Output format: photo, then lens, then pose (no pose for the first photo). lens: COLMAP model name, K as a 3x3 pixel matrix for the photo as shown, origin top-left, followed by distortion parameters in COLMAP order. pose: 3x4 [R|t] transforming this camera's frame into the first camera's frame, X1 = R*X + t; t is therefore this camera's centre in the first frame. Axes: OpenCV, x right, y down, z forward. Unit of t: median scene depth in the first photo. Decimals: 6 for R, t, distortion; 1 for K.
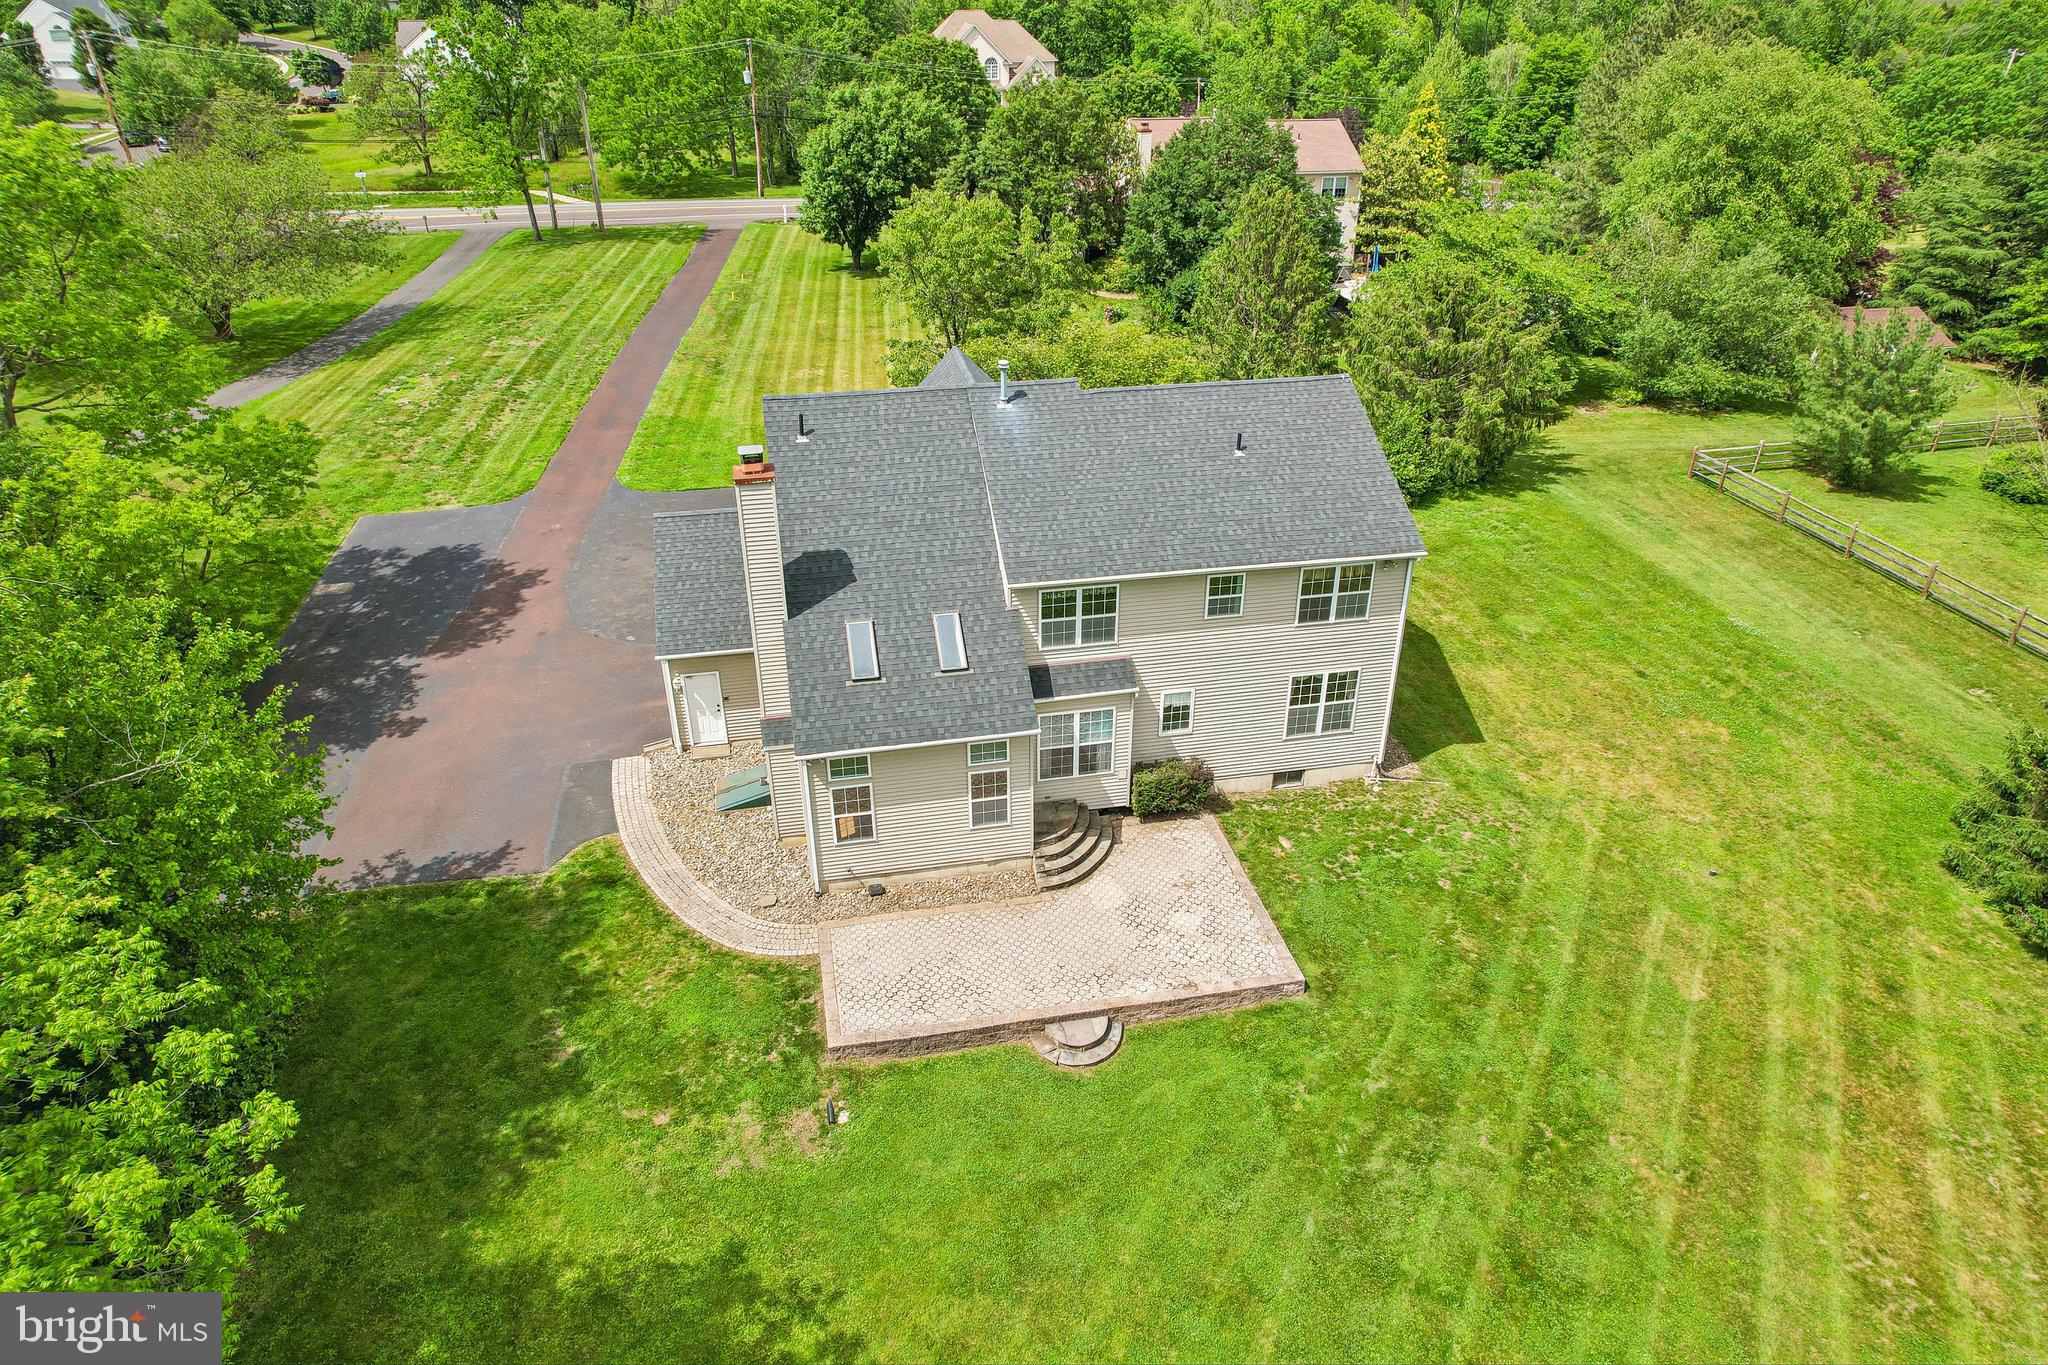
lens RADIAL K [[1308.4, 0, 1032.1], [0, 1308.4, 686.6], [0, 0, 1]] dist [-0.079306, 0.070895]
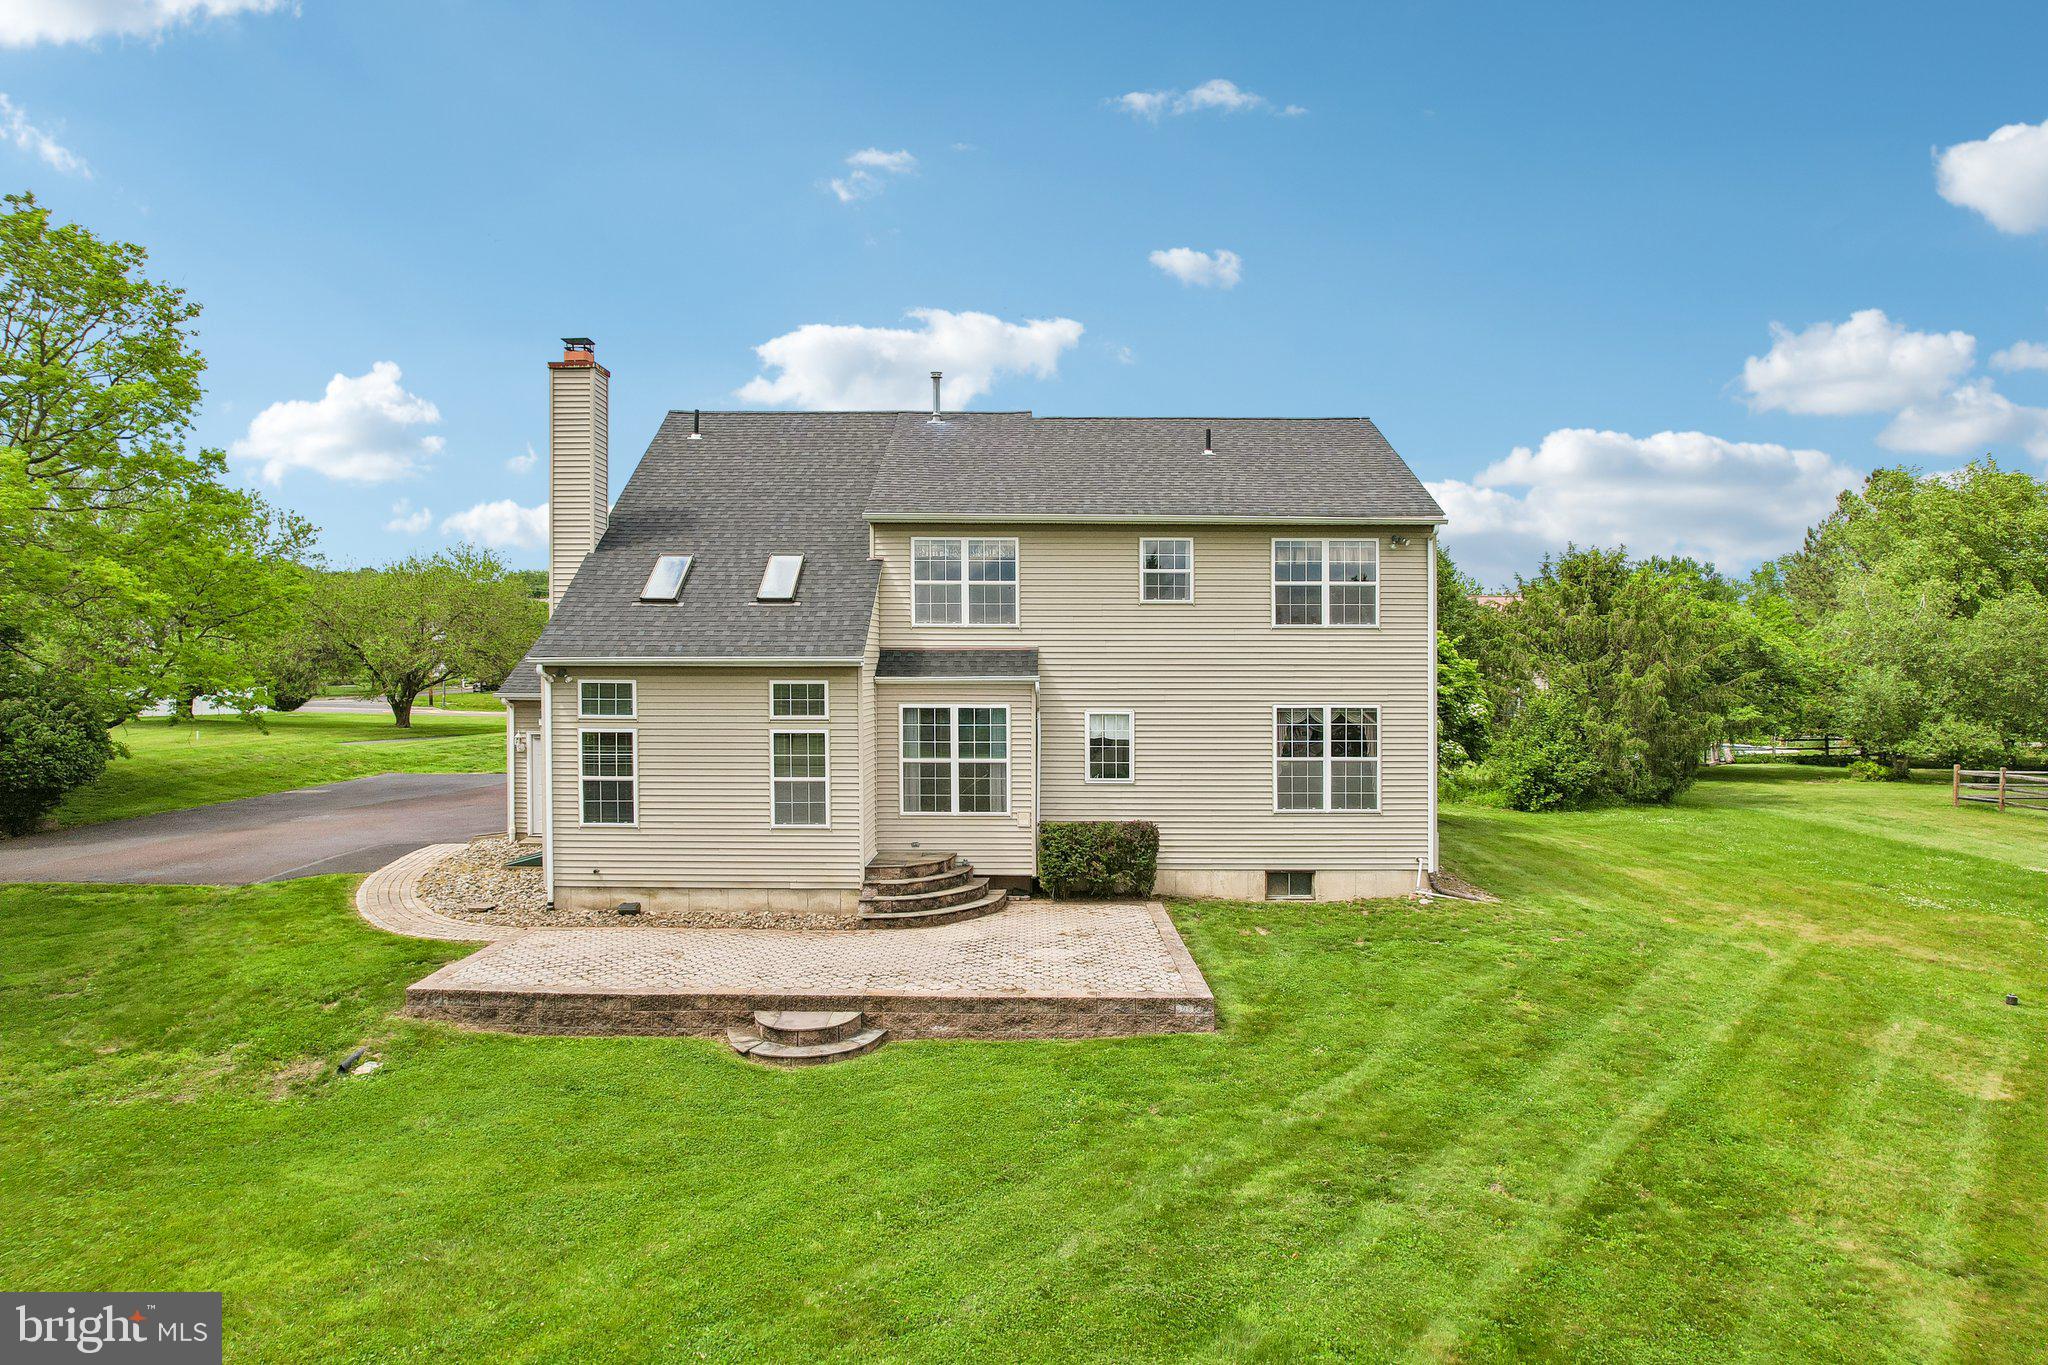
lens RADIAL K [[1319.6, 0, 1024.0], [0, 1319.6, 682.5], [0, 0, 1]] dist [-0.082075, 0.053005]
pose [[0.978704, 0.006192, -0.205184, 0.215101], [-0.104779, 0.874601, -0.473387, 0.338238], [0.176523, 0.484805, 0.856624, 0.364334]]
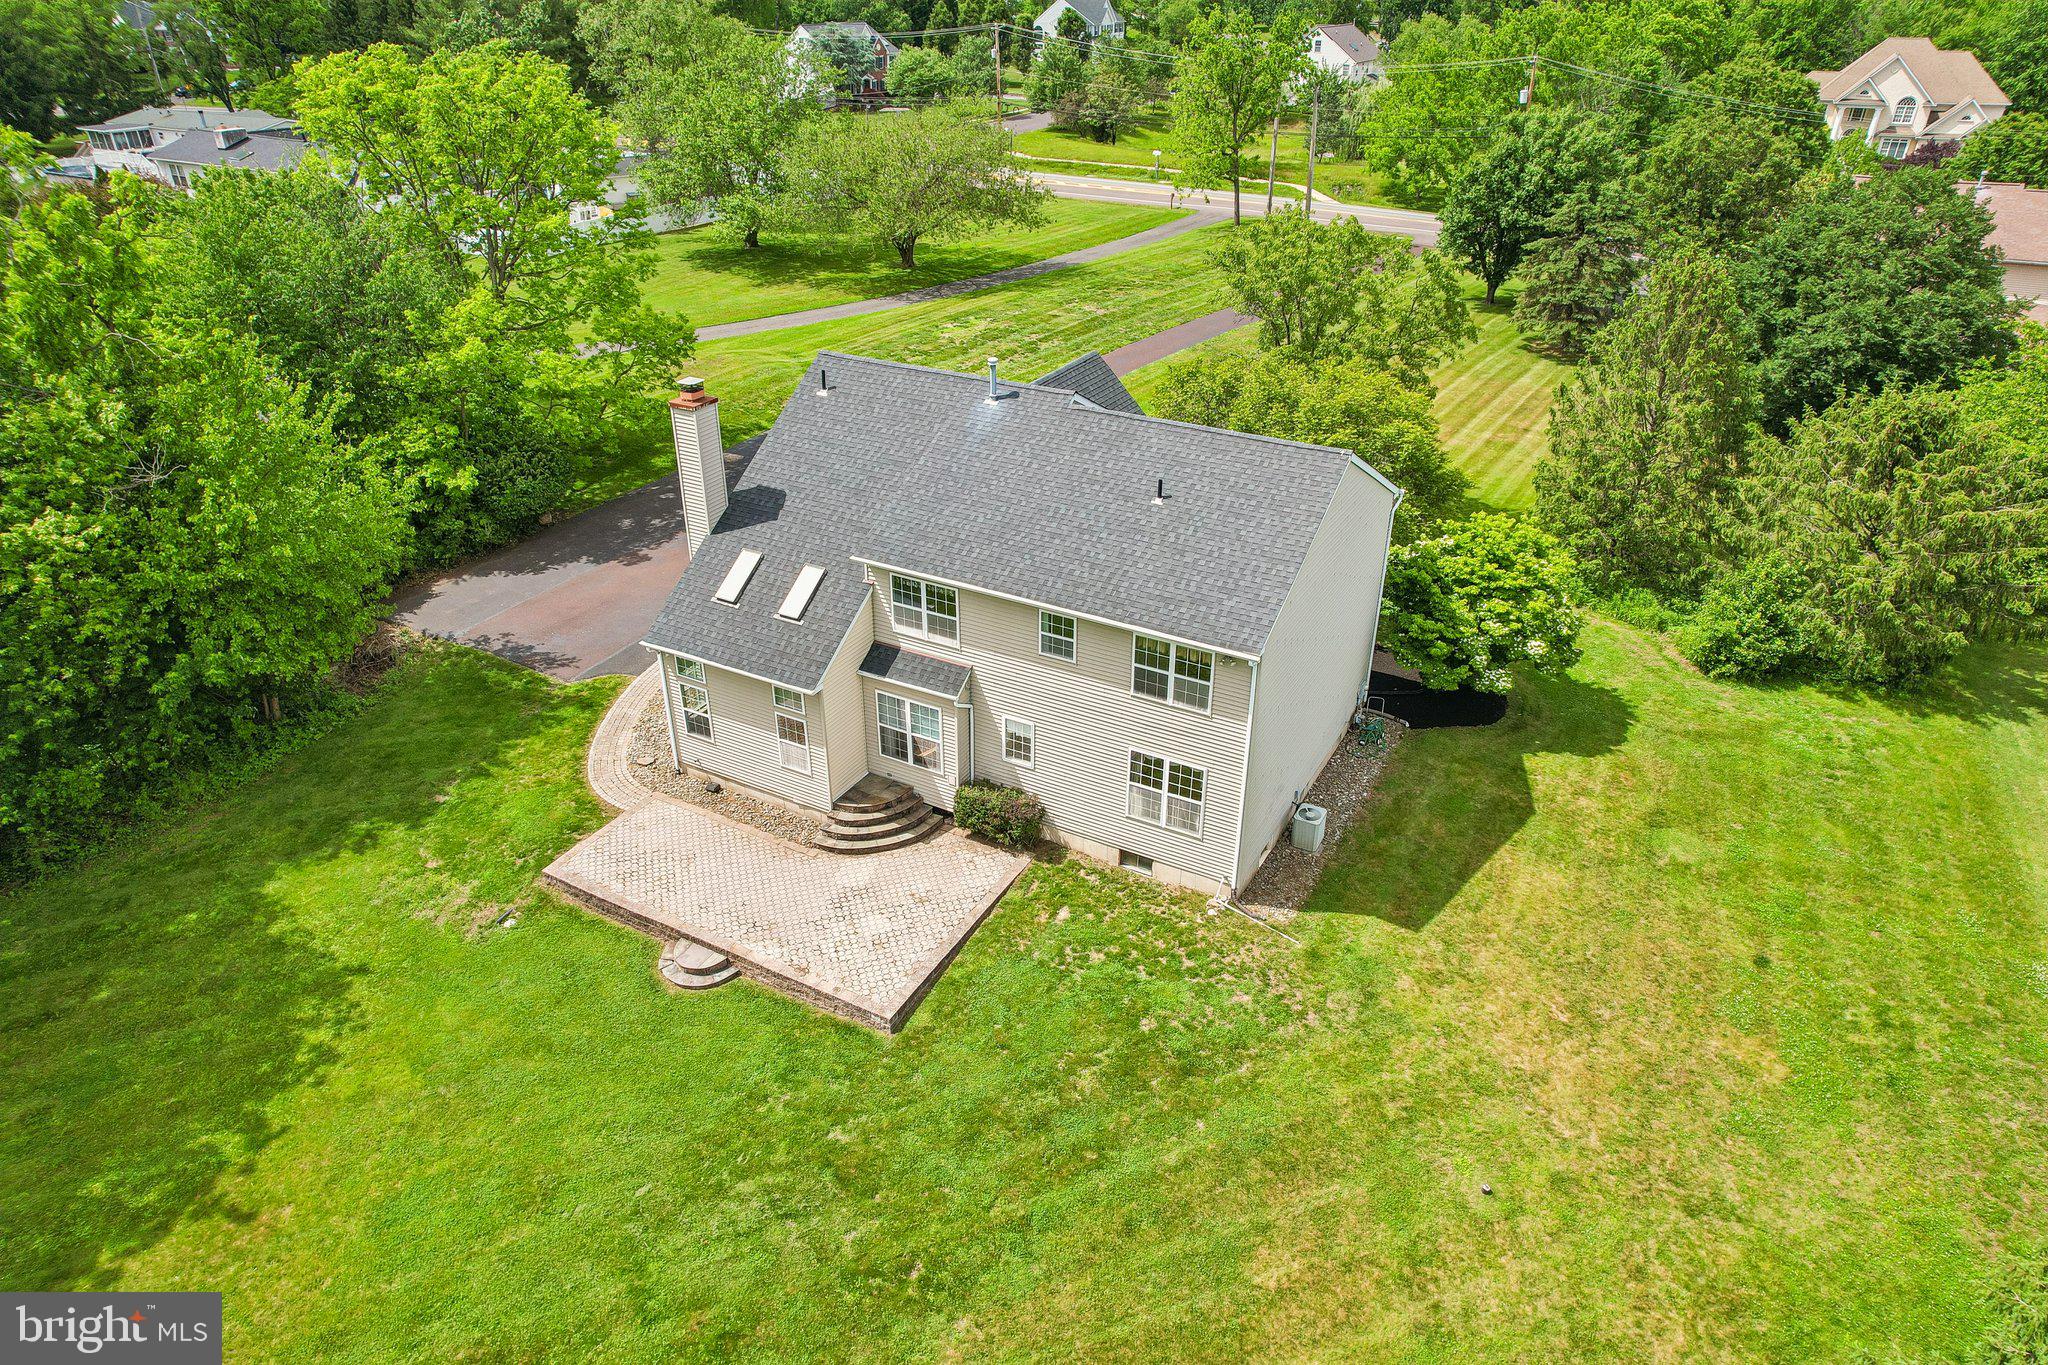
lens RADIAL K [[1308.4, 0, 1032.1], [0, 1308.4, 686.6], [0, 0, 1]] dist [-0.079306, 0.070895]
pose [[0.762665, 0.319325, -0.562471, 0.658192], [-0.324035, 0.941263, 0.095007, -0.115495], [0.559771, 0.109802, 0.821340, 0.209673]]
